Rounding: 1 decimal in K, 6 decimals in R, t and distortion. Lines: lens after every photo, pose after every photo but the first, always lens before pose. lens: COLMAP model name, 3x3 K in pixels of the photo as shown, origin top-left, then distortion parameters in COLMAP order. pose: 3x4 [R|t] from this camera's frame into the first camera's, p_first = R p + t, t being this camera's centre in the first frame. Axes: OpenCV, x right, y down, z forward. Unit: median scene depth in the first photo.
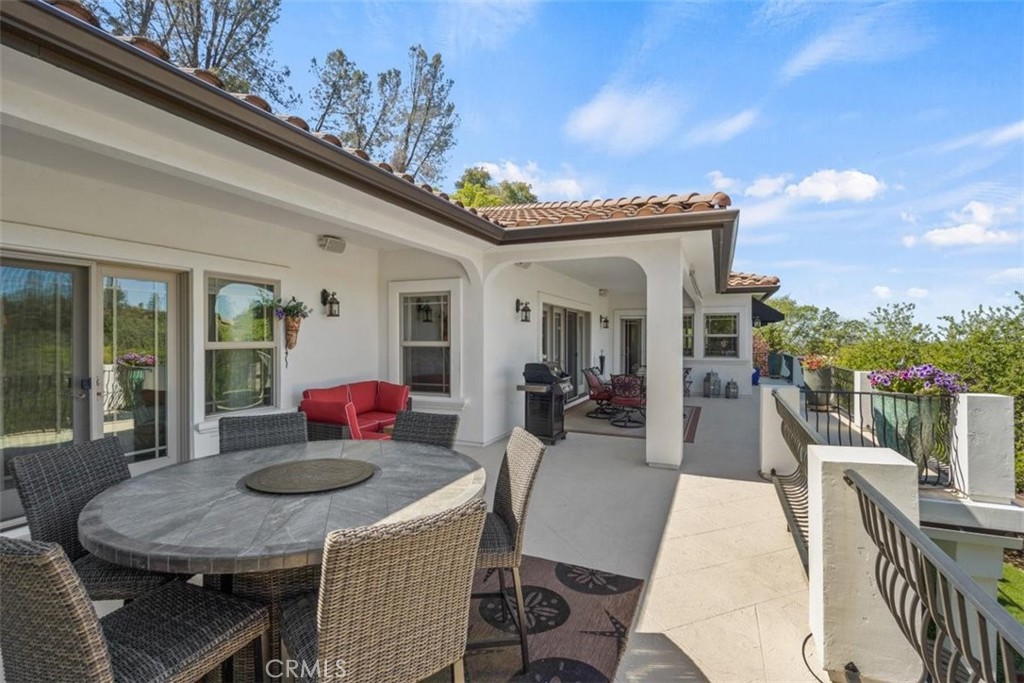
lens RADIAL K [[495.7, 0, 511.3], [0, 495.7, 337.9], [0, 0, 1]] dist [0.003298, -0.000345]
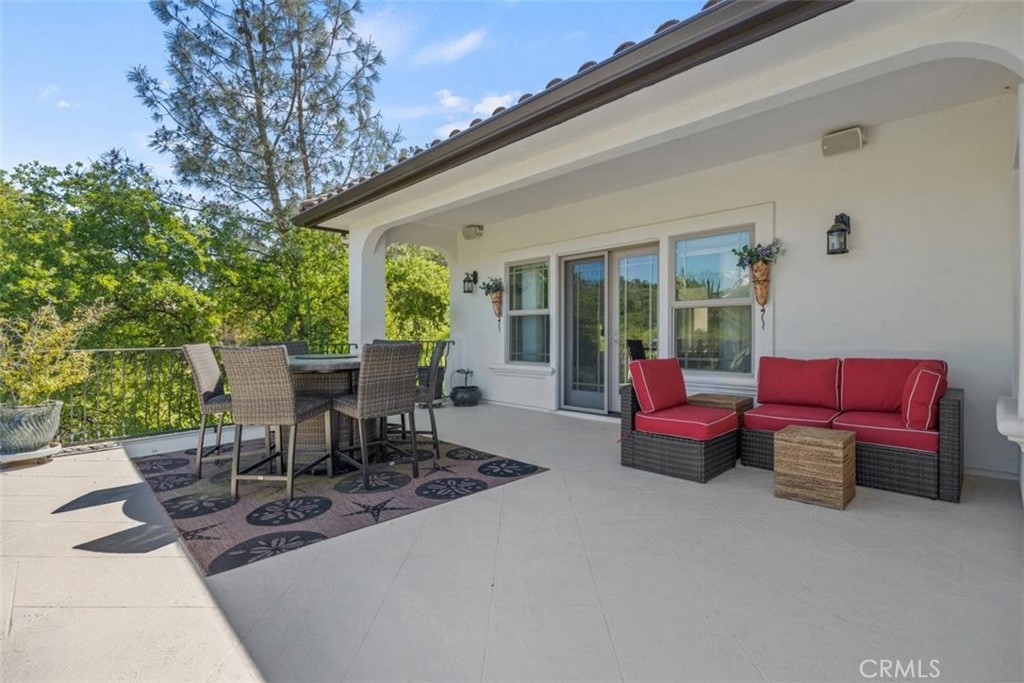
lens RADIAL K [[459.0, 0, 510.0], [0, 459.0, 337.7], [0, 0, 1]] dist [-0.002206, -0.000095]
pose [[-0.375980, 0.003537, -0.926621, 0.741969], [-0.002610, 0.999985, 0.004876, 0.136700], [0.926624, 0.004252, -0.375965, 1.709164]]
